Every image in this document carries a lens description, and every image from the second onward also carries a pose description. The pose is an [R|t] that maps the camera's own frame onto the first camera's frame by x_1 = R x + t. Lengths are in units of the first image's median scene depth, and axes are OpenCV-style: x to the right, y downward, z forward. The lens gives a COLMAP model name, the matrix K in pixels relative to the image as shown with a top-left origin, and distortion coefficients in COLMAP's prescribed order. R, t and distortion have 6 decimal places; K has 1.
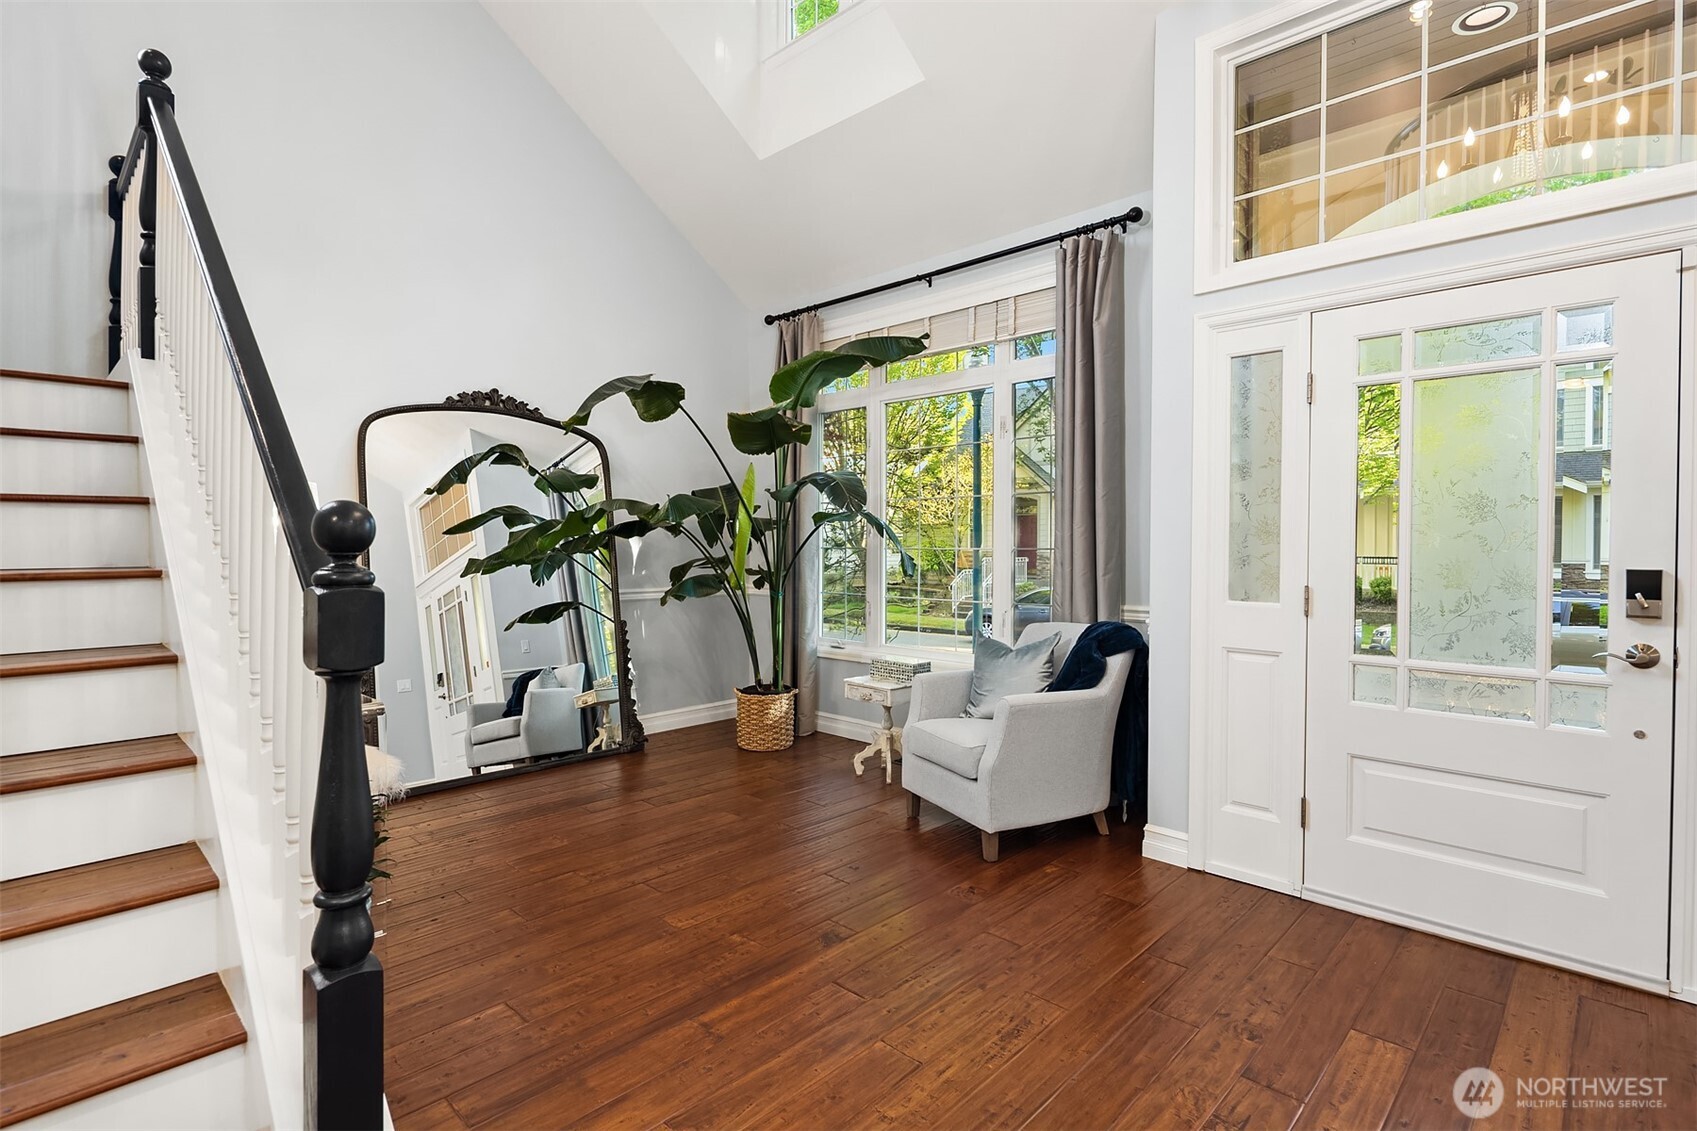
lens RADIAL K [[826.5, 0, 842.0], [0, 826.5, 545.7], [0, 0, 1]] dist [0.002589, 0.000338]
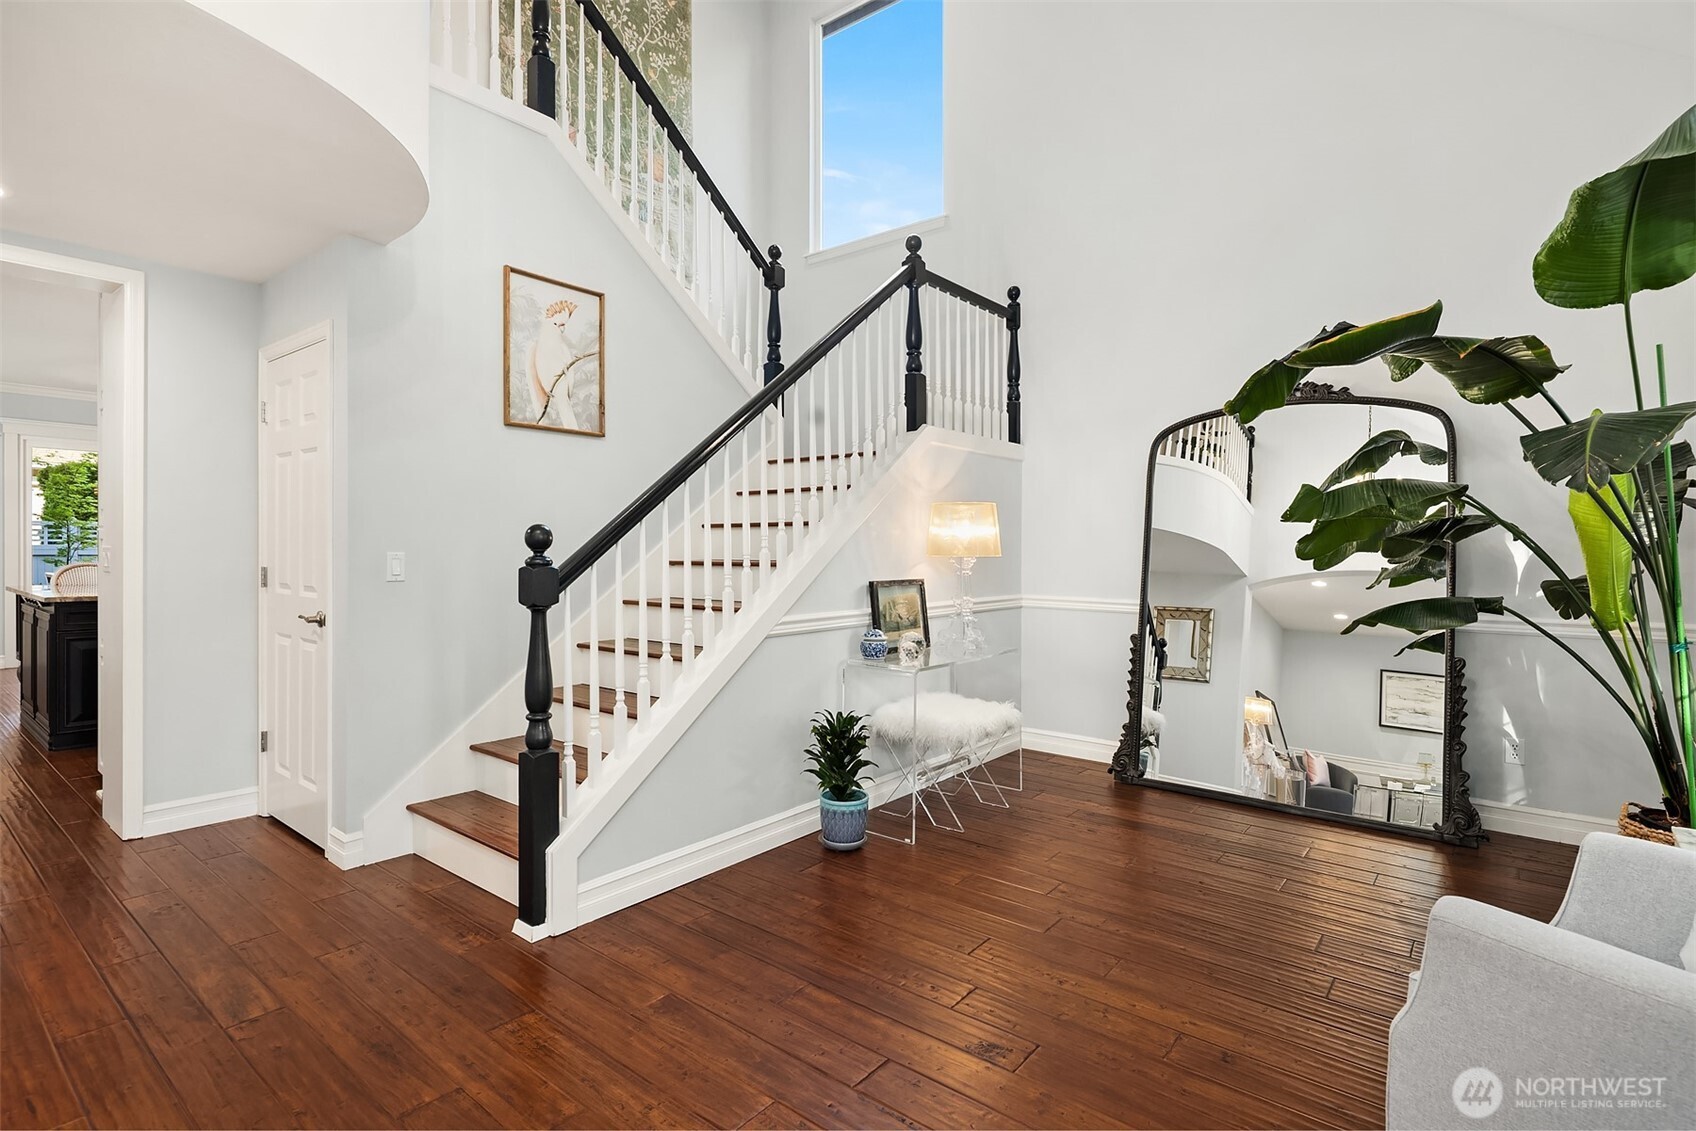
lens RADIAL K [[811.4, 0, 848.4], [0, 811.4, 544.2], [0, 0, 1]] dist [0.002041, -0.000705]
pose [[0.093902, -0.004657, -0.995571, 0.882405], [-0.007782, 0.999955, -0.005411, -0.000483], [0.995551, 0.008256, 0.093862, 0.940482]]
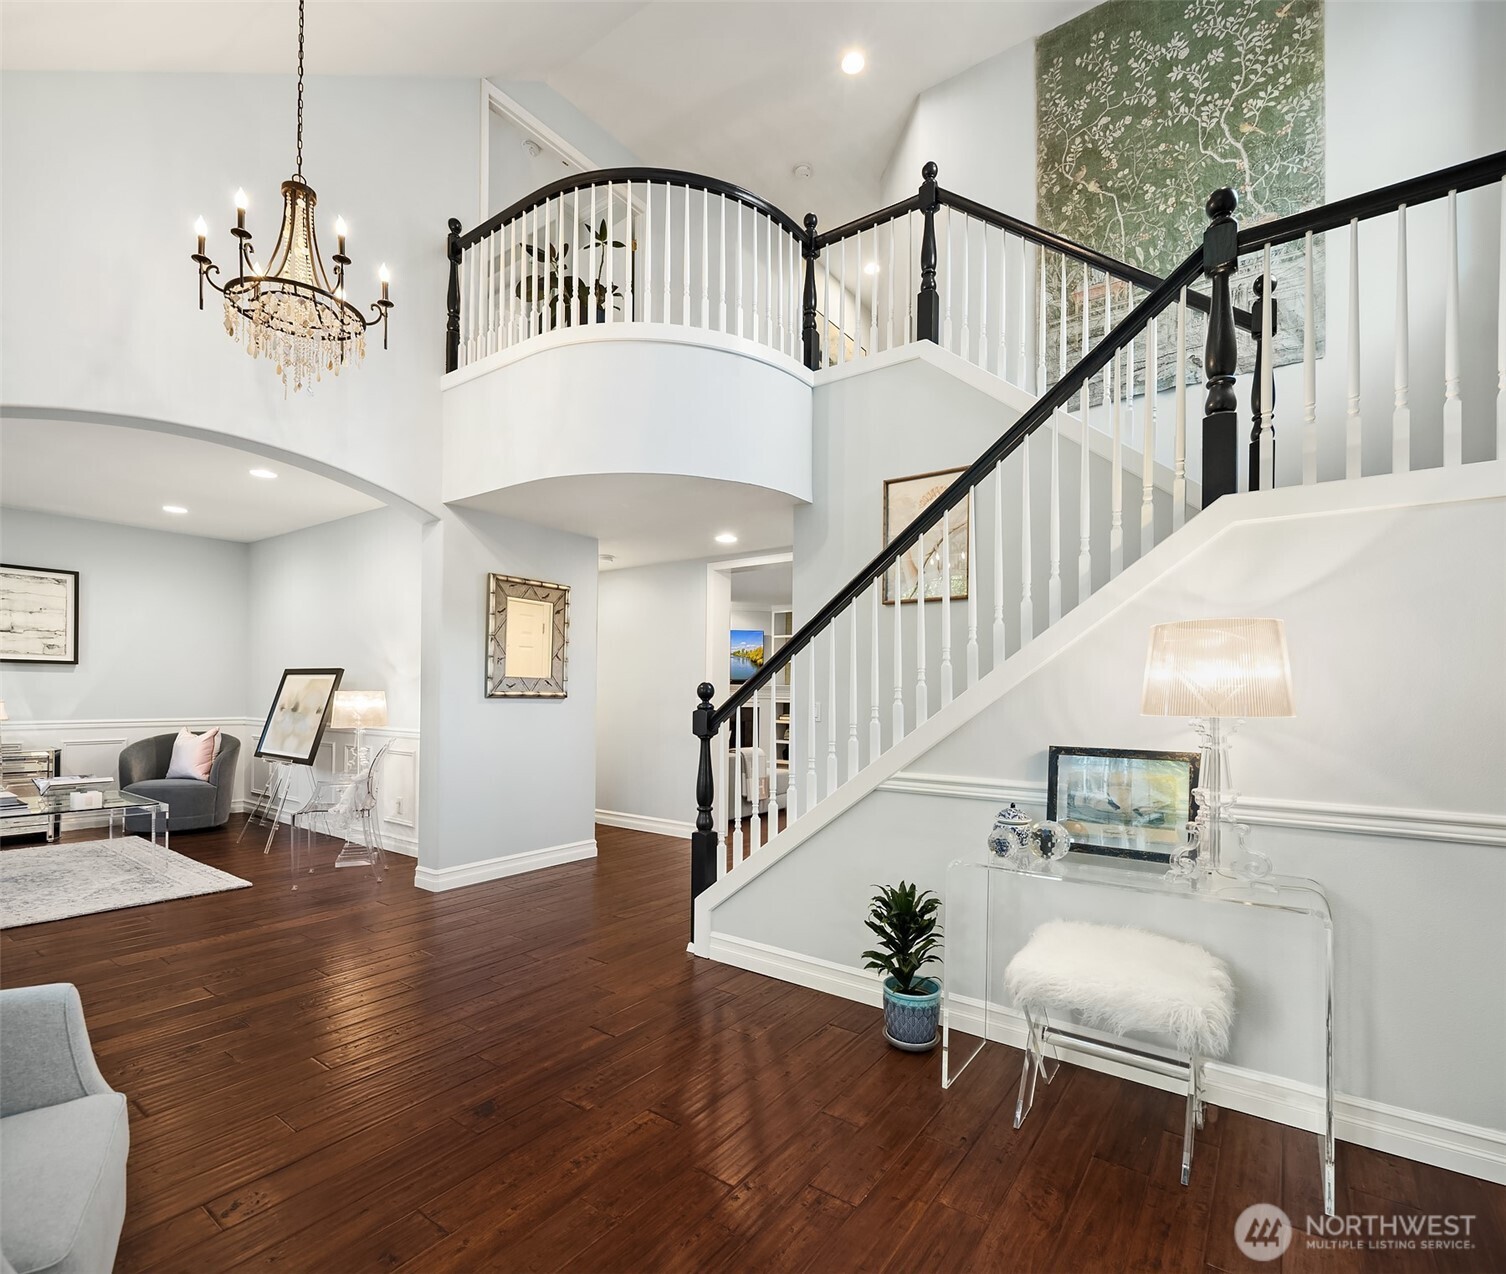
lens RADIAL K [[719.8, 0, 761.7], [0, 719.8, 706.5], [0, 0, 1]] dist [-0.004012, -0.000816]
pose [[-0.988536, -0.018709, -0.149819, -0.232278], [-0.020197, 0.999761, 0.008419, 0.005833], [0.149626, 0.011348, -0.988678, 2.198907]]
